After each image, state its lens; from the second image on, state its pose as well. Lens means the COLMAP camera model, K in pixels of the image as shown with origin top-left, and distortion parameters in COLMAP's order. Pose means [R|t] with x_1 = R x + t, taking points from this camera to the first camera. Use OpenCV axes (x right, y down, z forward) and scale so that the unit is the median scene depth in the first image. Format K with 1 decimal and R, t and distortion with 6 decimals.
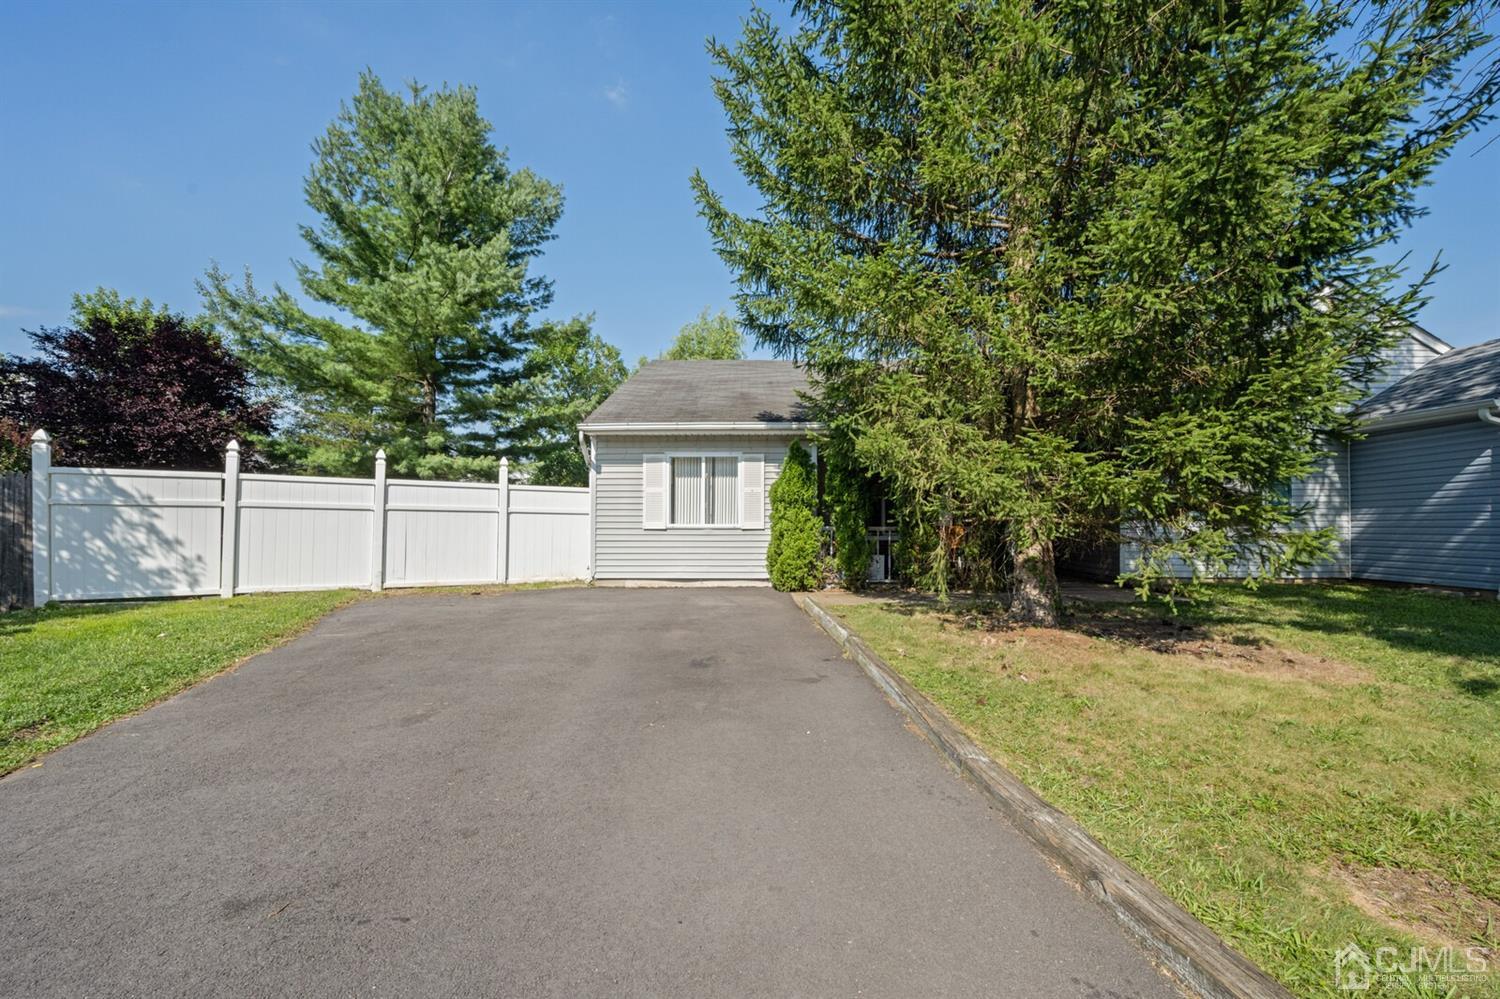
lens RADIAL K [[598.0, 0, 748.1], [0, 598.0, 476.3], [0, 0, 1]] dist [-0.000363, -0.000153]
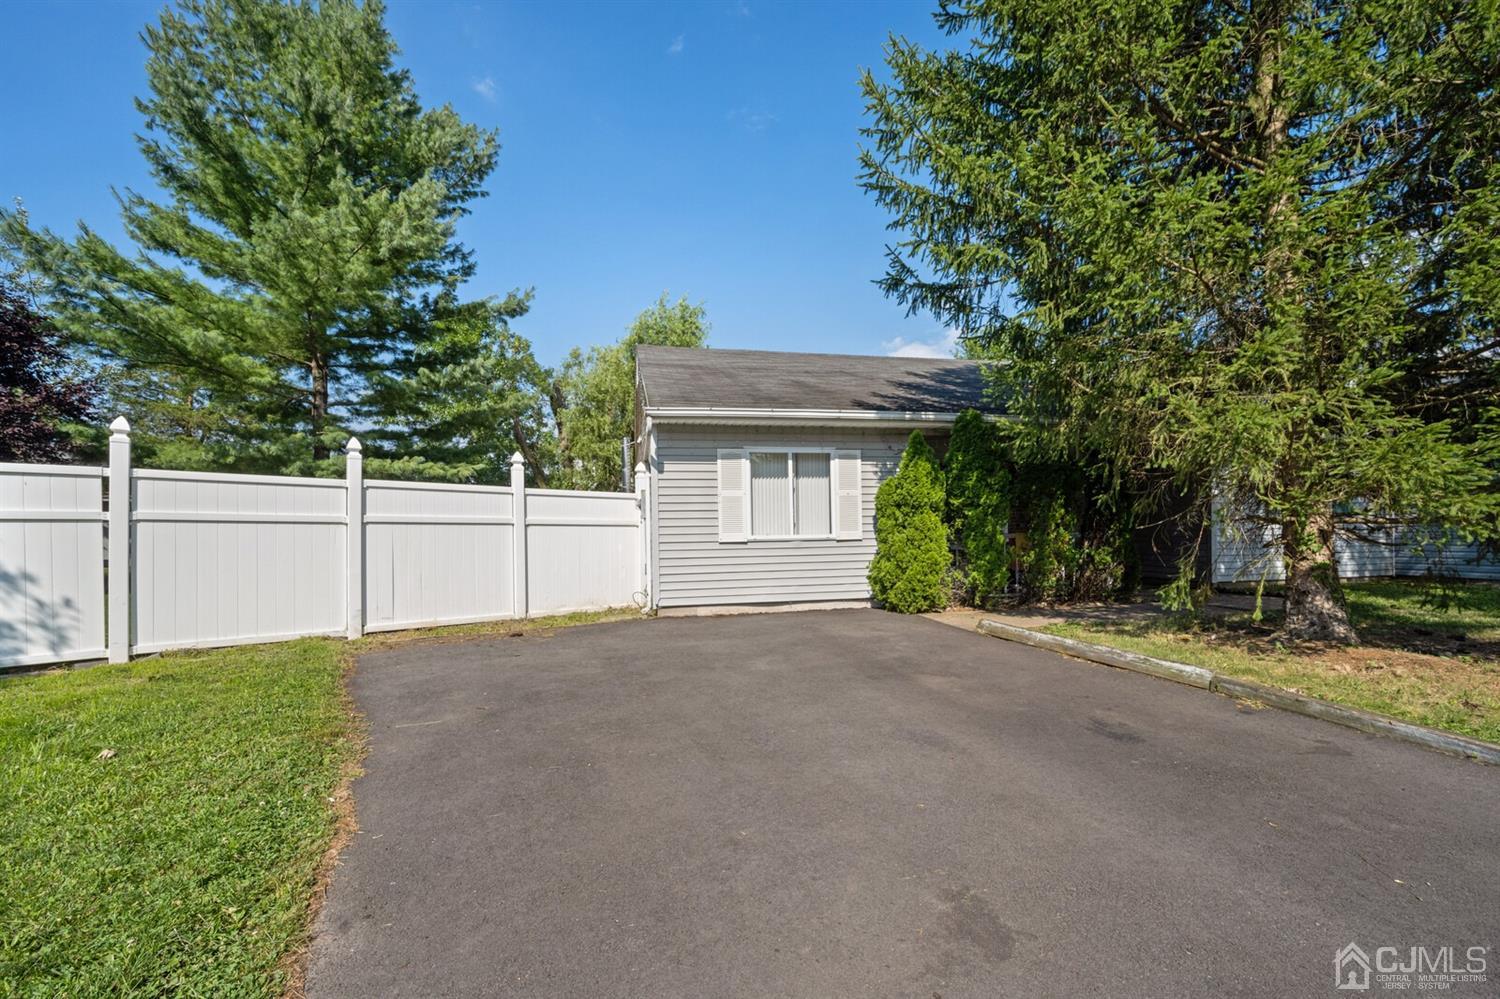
lens RADIAL K [[605.0, 0, 745.8], [0, 605.0, 501.1], [0, 0, 1]] dist [-0.001623, -0.000340]
pose [[0.978273, -0.006452, 0.207222, -0.184367], [0.002092, 0.999772, 0.021253, 0.009572], [-0.207312, -0.020357, 0.978063, 0.122615]]
